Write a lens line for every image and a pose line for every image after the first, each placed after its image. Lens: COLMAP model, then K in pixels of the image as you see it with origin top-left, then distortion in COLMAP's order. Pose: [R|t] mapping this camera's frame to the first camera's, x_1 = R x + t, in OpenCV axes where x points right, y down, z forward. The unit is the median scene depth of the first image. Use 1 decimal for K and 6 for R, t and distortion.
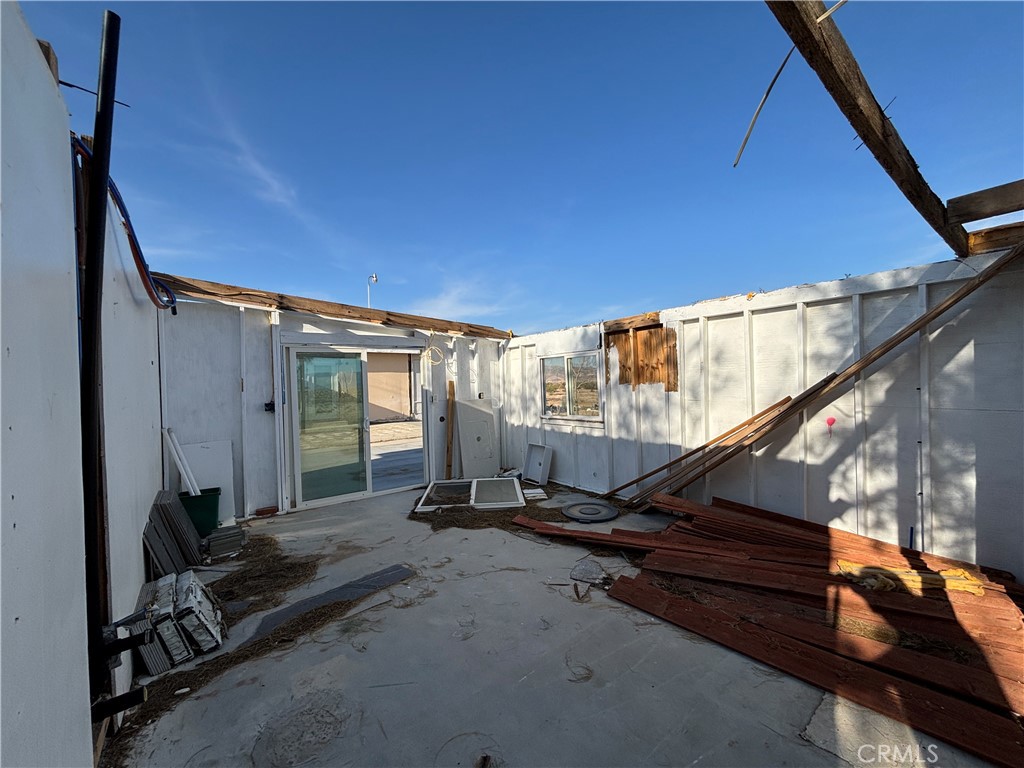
lens RADIAL K [[405.0, 0, 512.0], [0, 405.0, 384.0], [0, 0, 1]] dist [0.000346, -0.000012]
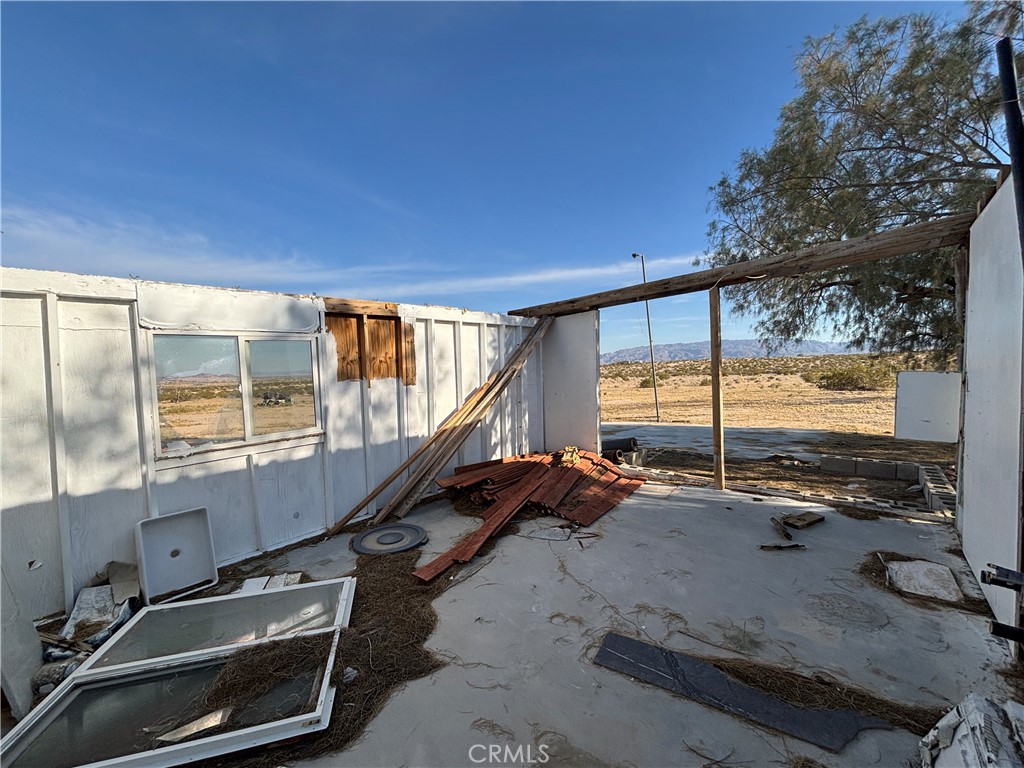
lens RADIAL K [[415.7, 0, 512.0], [0, 415.7, 384.0], [0, 0, 1]] dist [0.028502, 0.000041]
pose [[-0.204388, -0.012745, 0.978807, -0.693304], [0.038923, 0.999019, 0.021136, 0.002335], [-0.978116, 0.042418, -0.203691, 0.971584]]
